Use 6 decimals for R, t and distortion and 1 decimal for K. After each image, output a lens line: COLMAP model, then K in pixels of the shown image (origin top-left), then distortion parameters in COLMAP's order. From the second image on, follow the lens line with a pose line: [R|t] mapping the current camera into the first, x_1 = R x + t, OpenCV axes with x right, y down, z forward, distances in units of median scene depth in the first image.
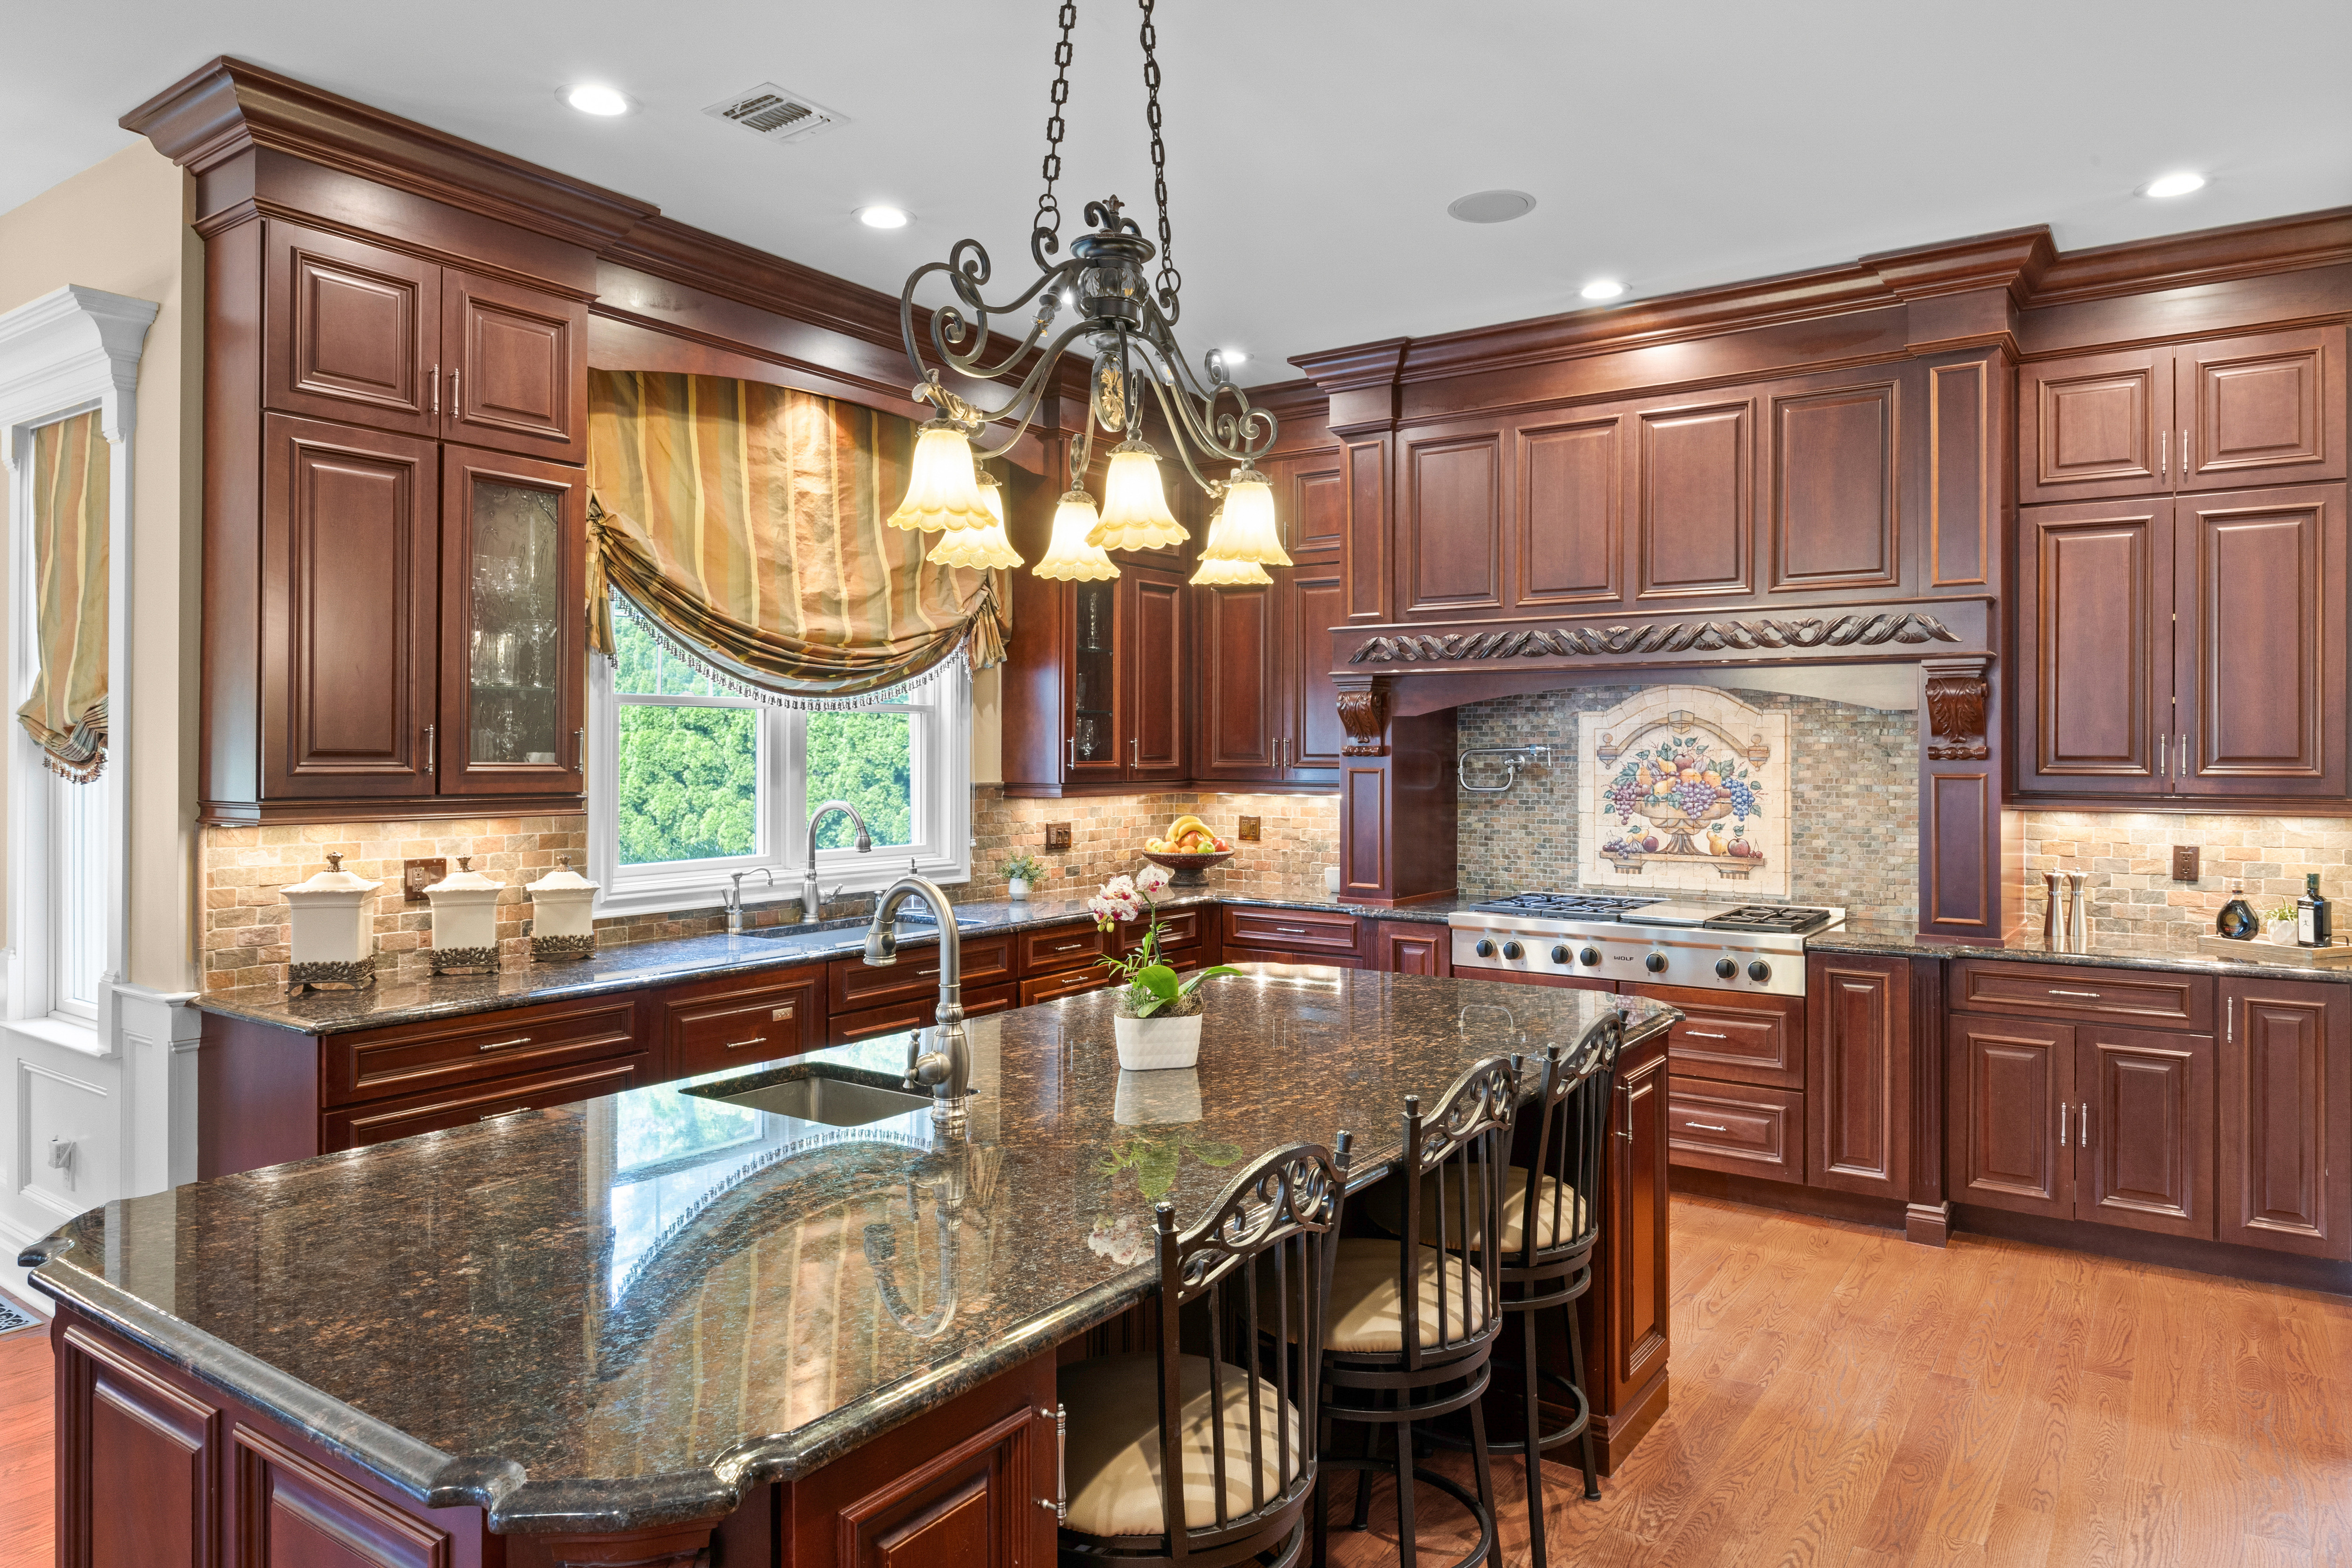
lens RADIAL K [[1478.2, 0, 1175.6], [0, 1478.2, 746.3], [0, 0, 1]] dist [-0.006476, -0.000527]
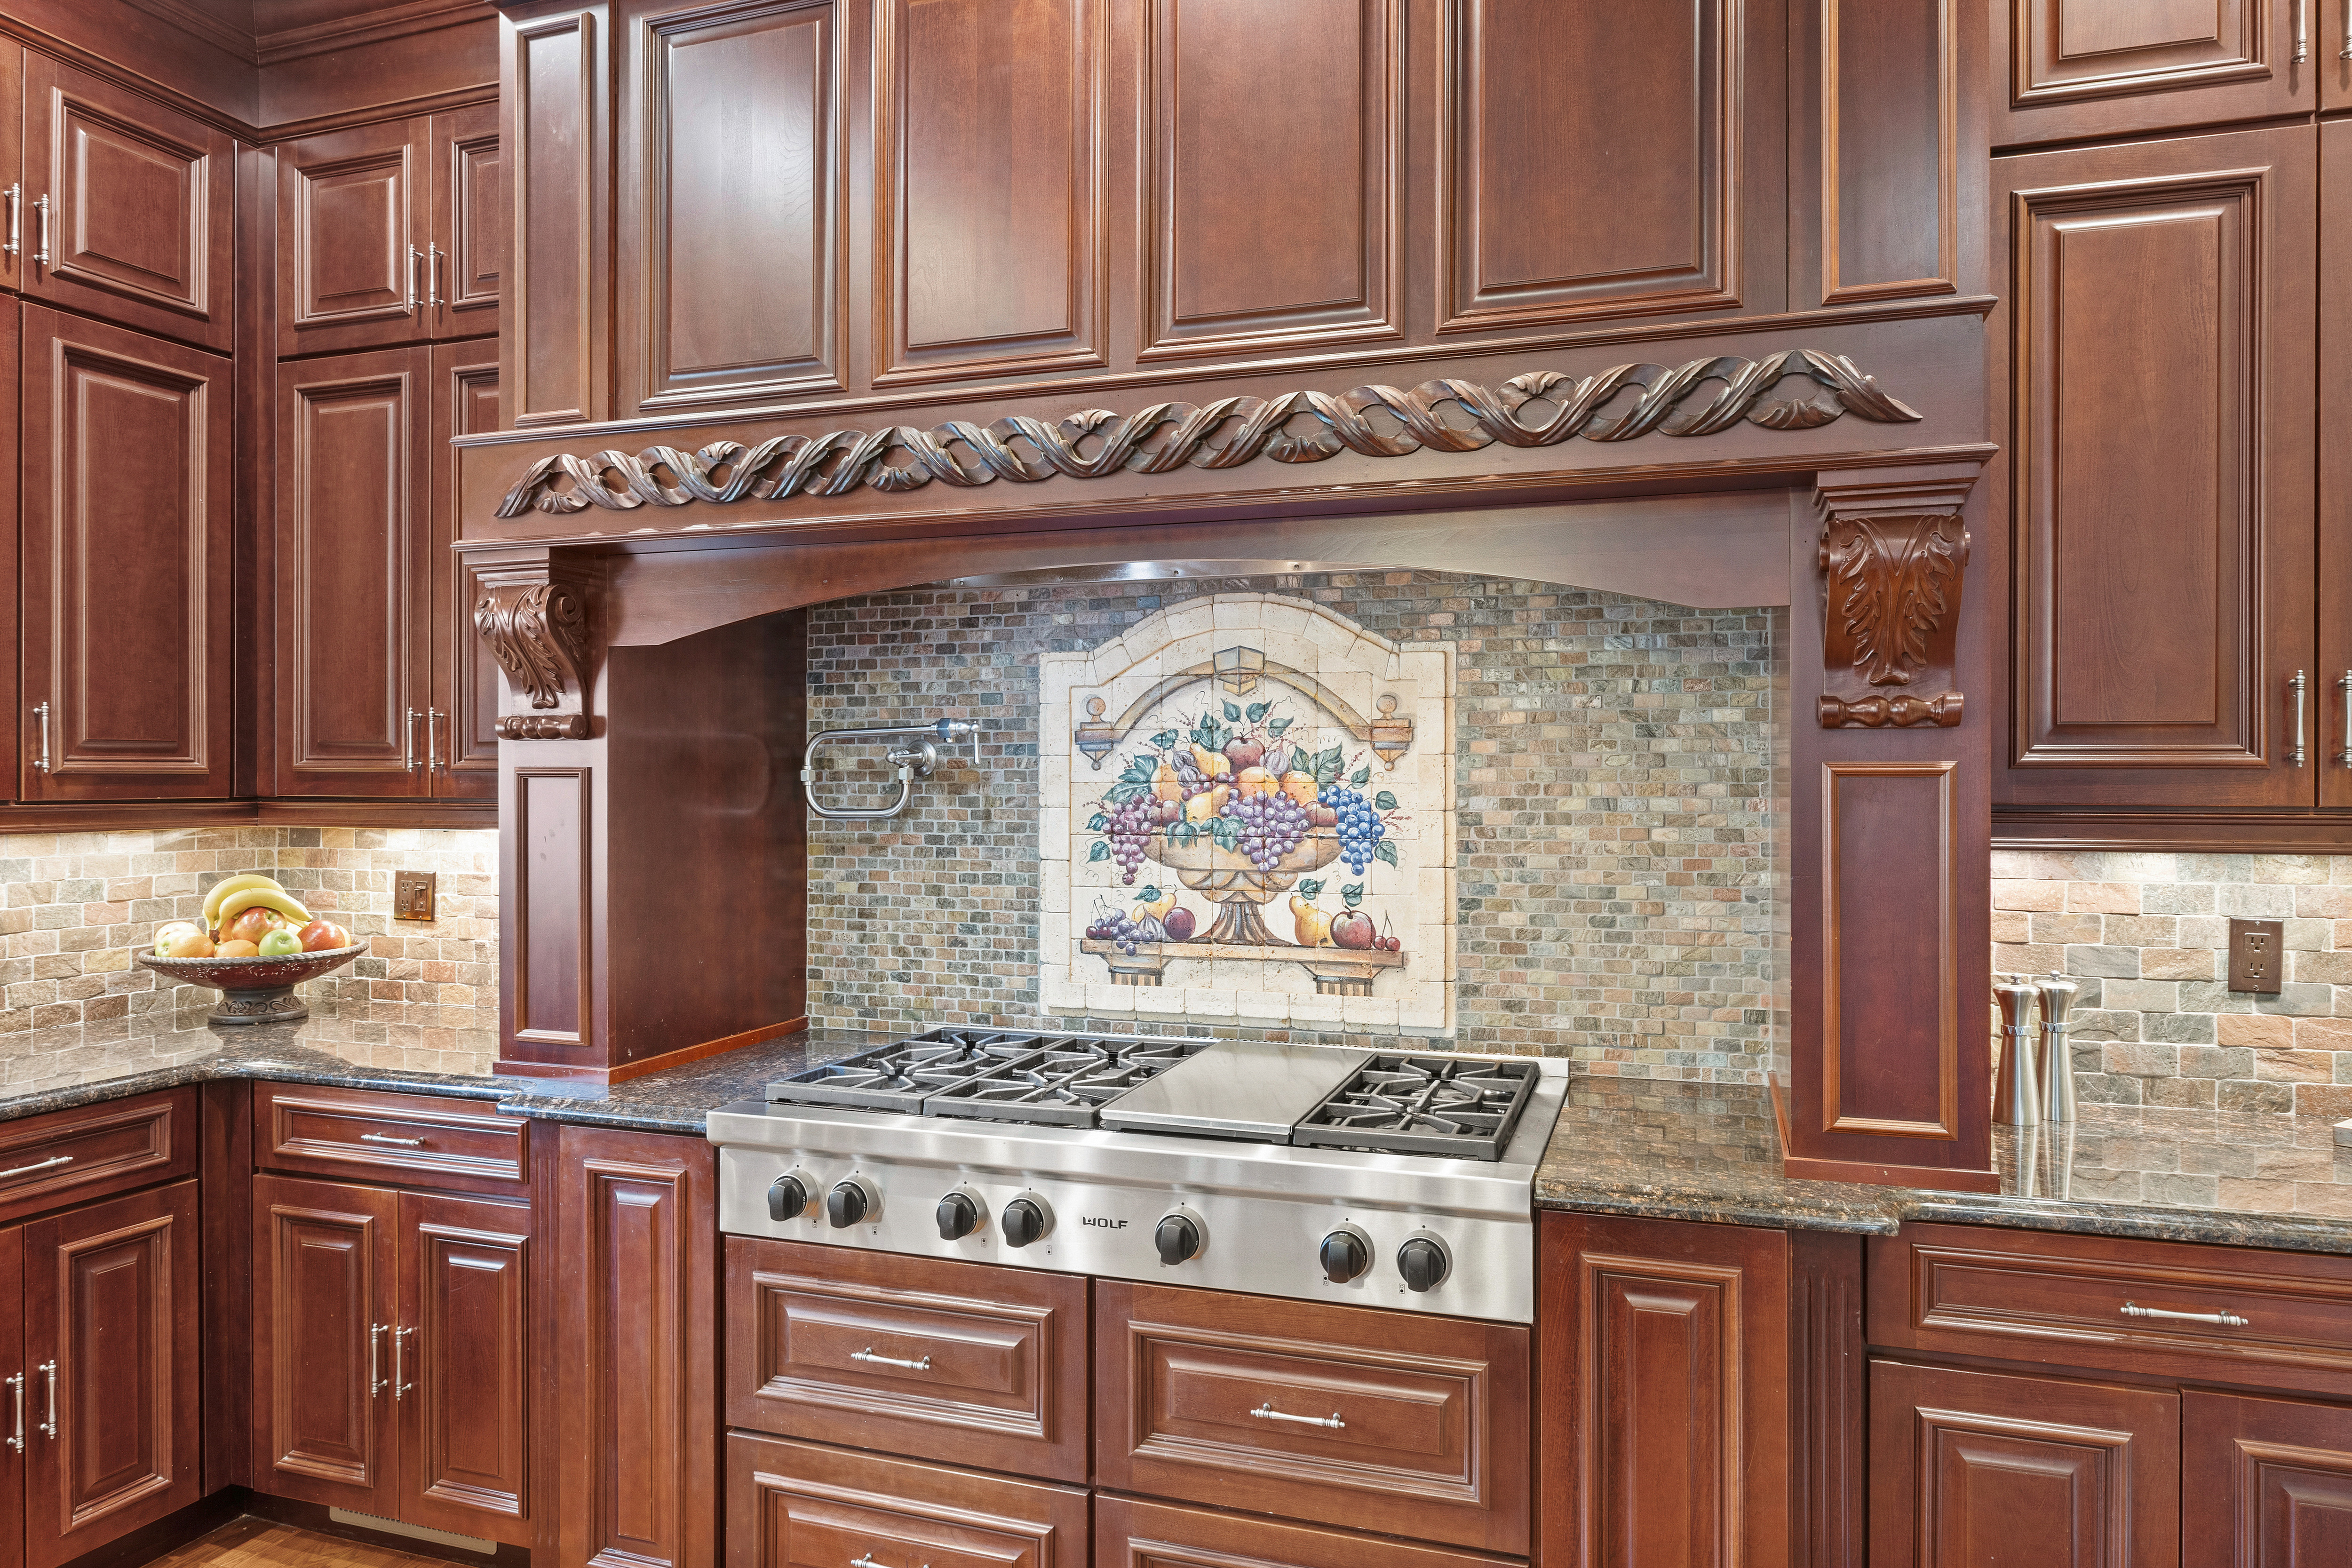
lens RADIAL K [[1514.8, 0, 1176.0], [0, 1514.8, 784.0], [0, 0, 1]] dist [-0.002224, -0.001099]
pose [[0.959283, -0.002388, 0.282436, 0.187099], [0.000718, 0.999982, 0.006018, 0.017995], [-0.282445, -0.005570, 0.959267, 0.543821]]
